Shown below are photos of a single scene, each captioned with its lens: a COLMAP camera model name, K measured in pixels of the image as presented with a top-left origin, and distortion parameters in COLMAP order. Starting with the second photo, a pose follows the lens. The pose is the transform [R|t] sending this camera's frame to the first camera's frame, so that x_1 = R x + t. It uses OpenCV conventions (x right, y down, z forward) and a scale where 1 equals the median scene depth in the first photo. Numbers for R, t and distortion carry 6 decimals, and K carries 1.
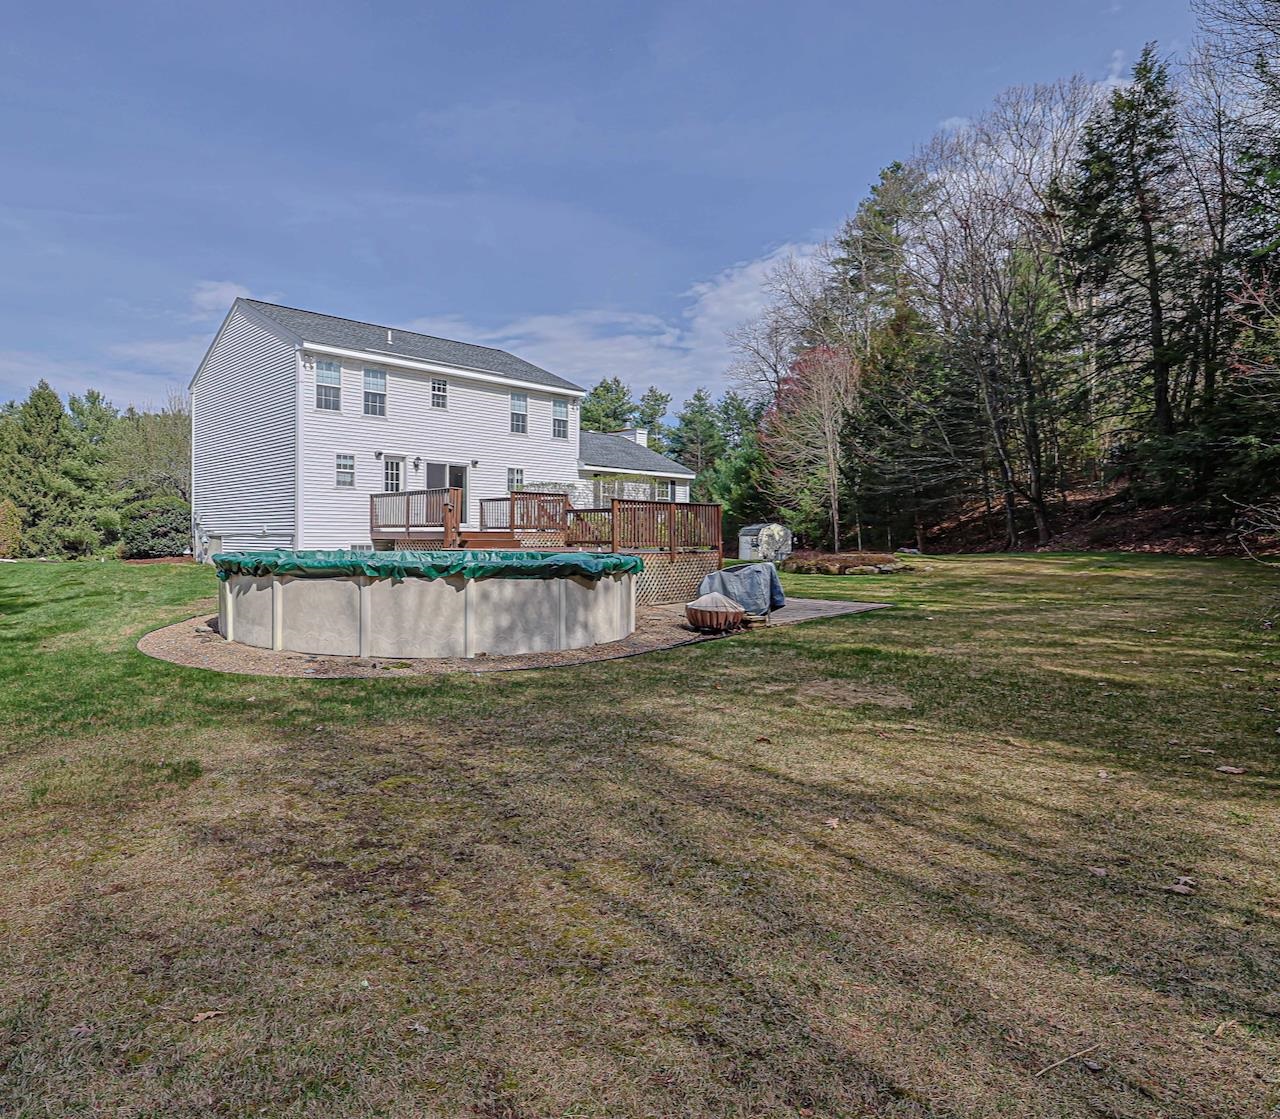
lens RADIAL K [[945.2, 0, 644.3], [0, 945.2, 532.7], [0, 0, 1]] dist [0.123856, -0.172490]
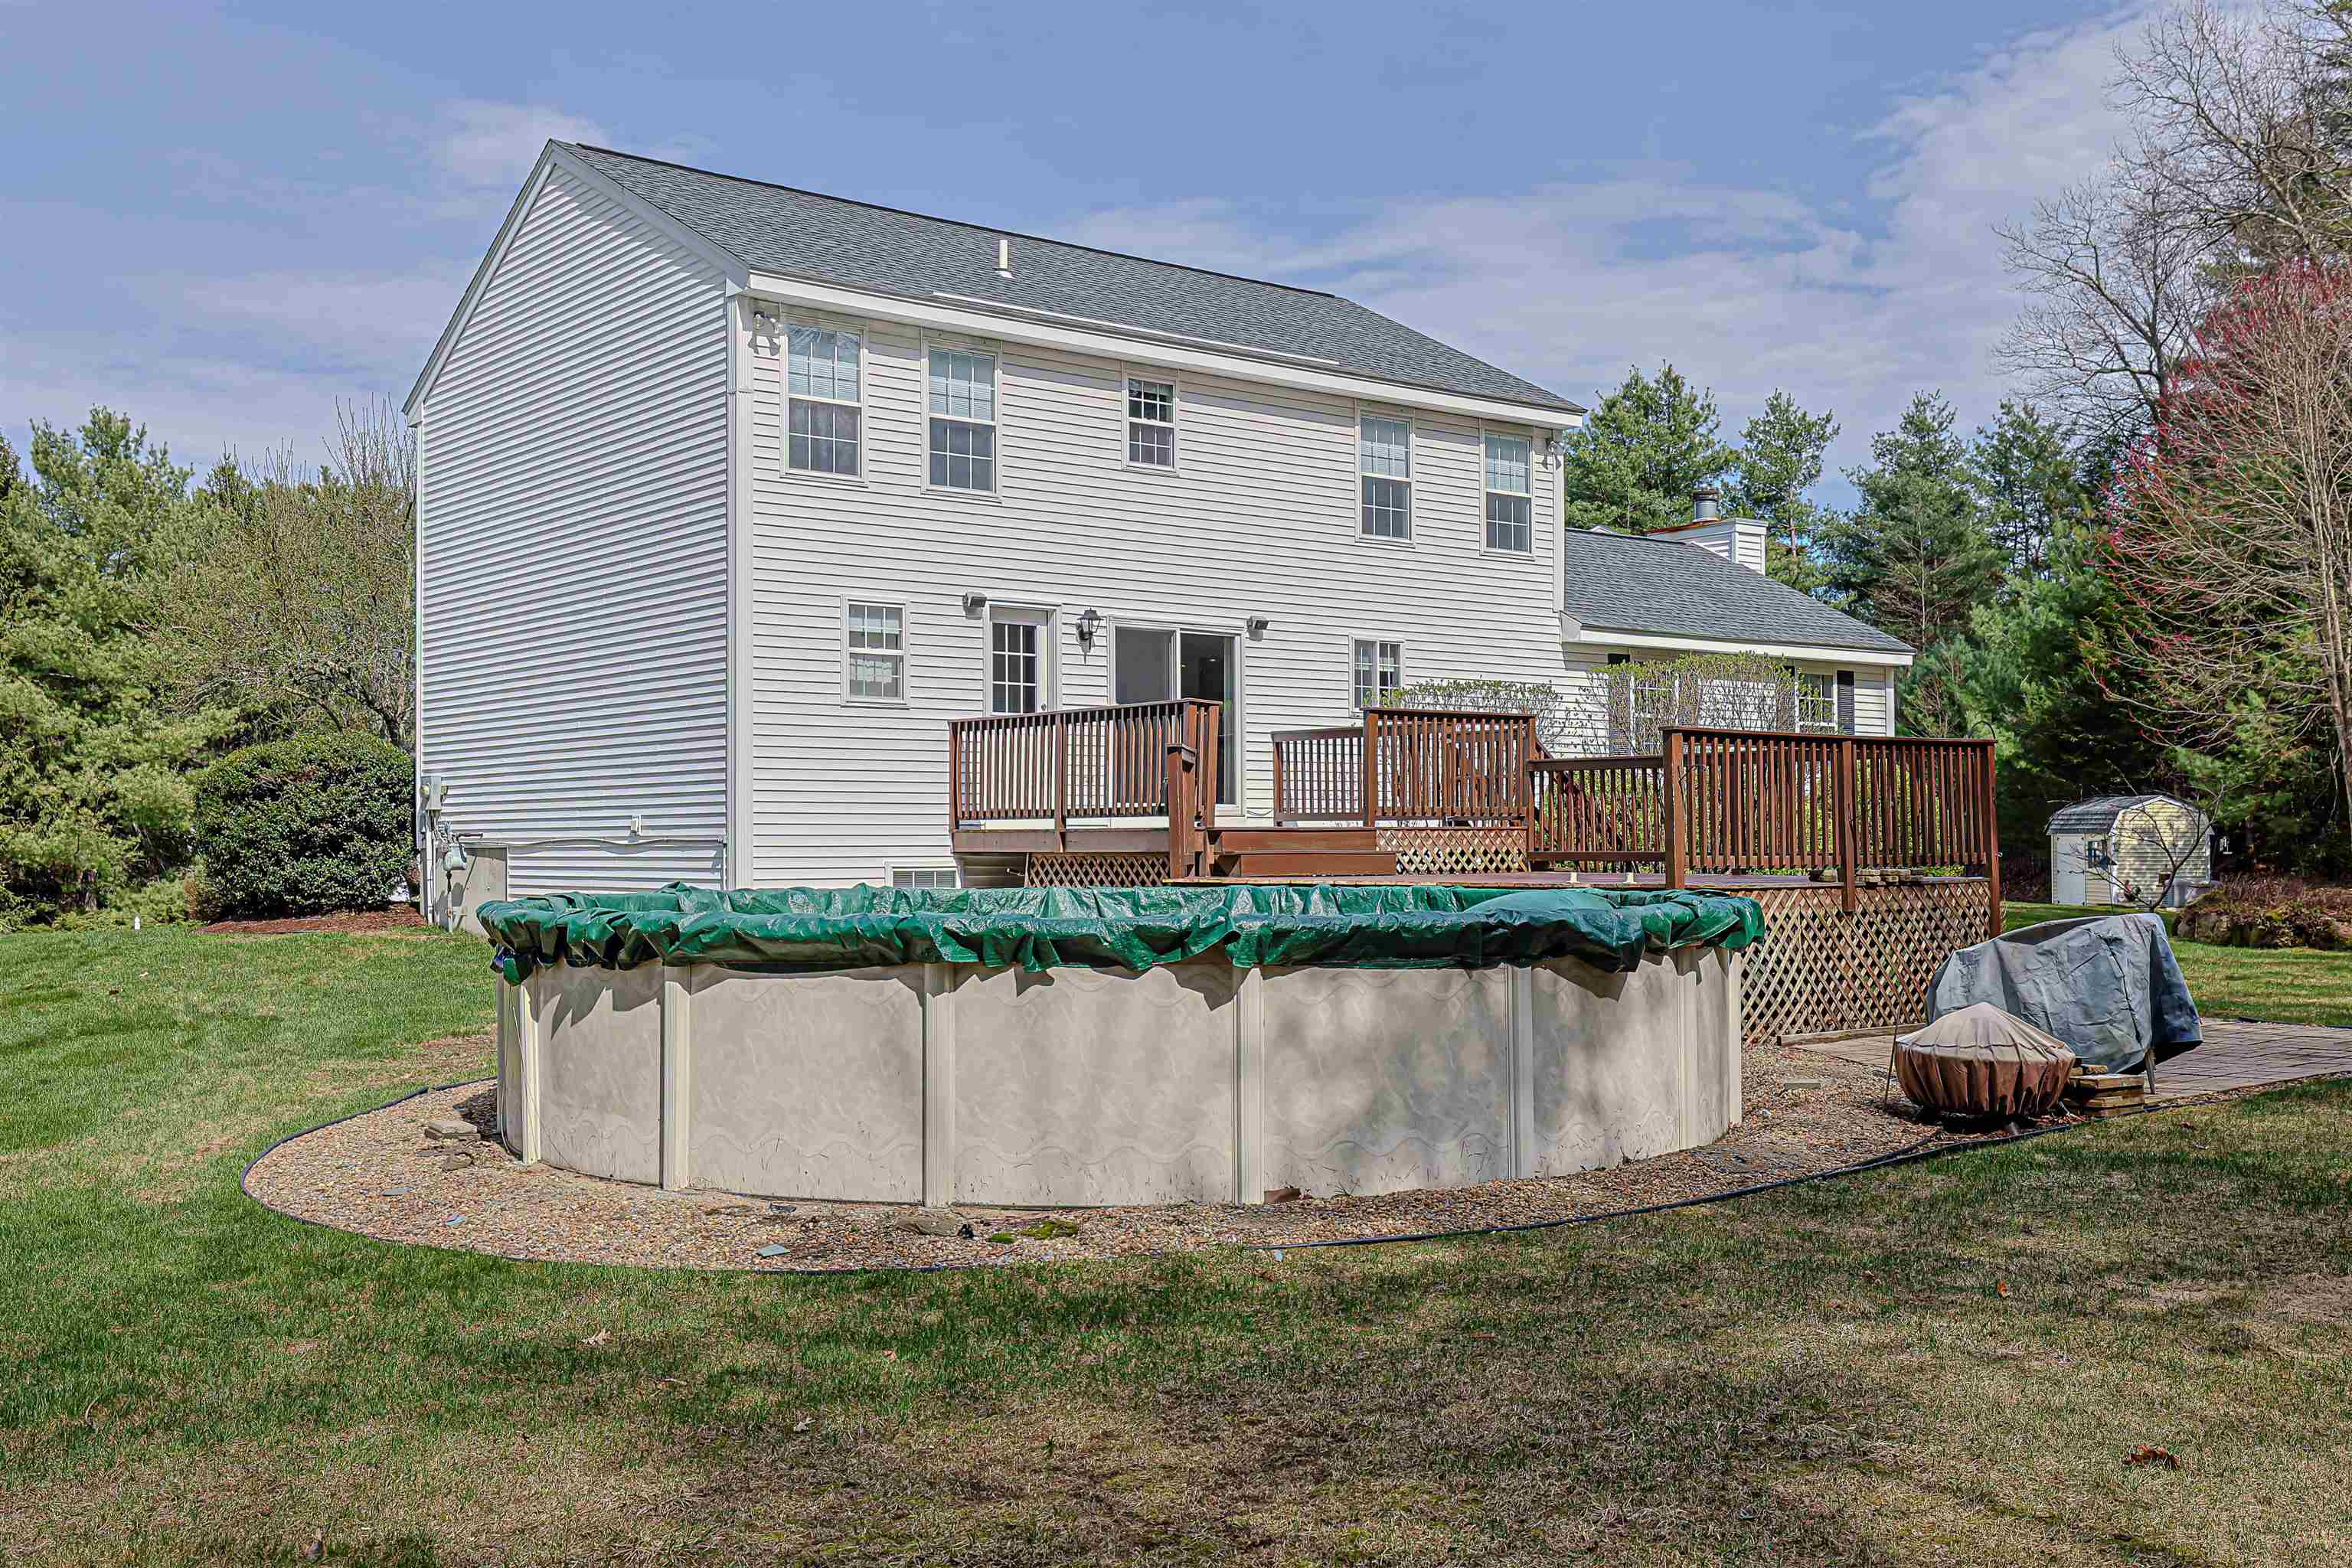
lens RADIAL K [[2200.4, 0, 1176.0], [0, 2200.4, 784.0], [0, 0, 1]] dist [0.059315, 0.013020]
pose [[0.972557, -0.020464, -0.231763, -0.026023], [0.014329, 0.999502, -0.028126, 0.004735], [0.232223, 0.024034, 0.972366, 0.233186]]
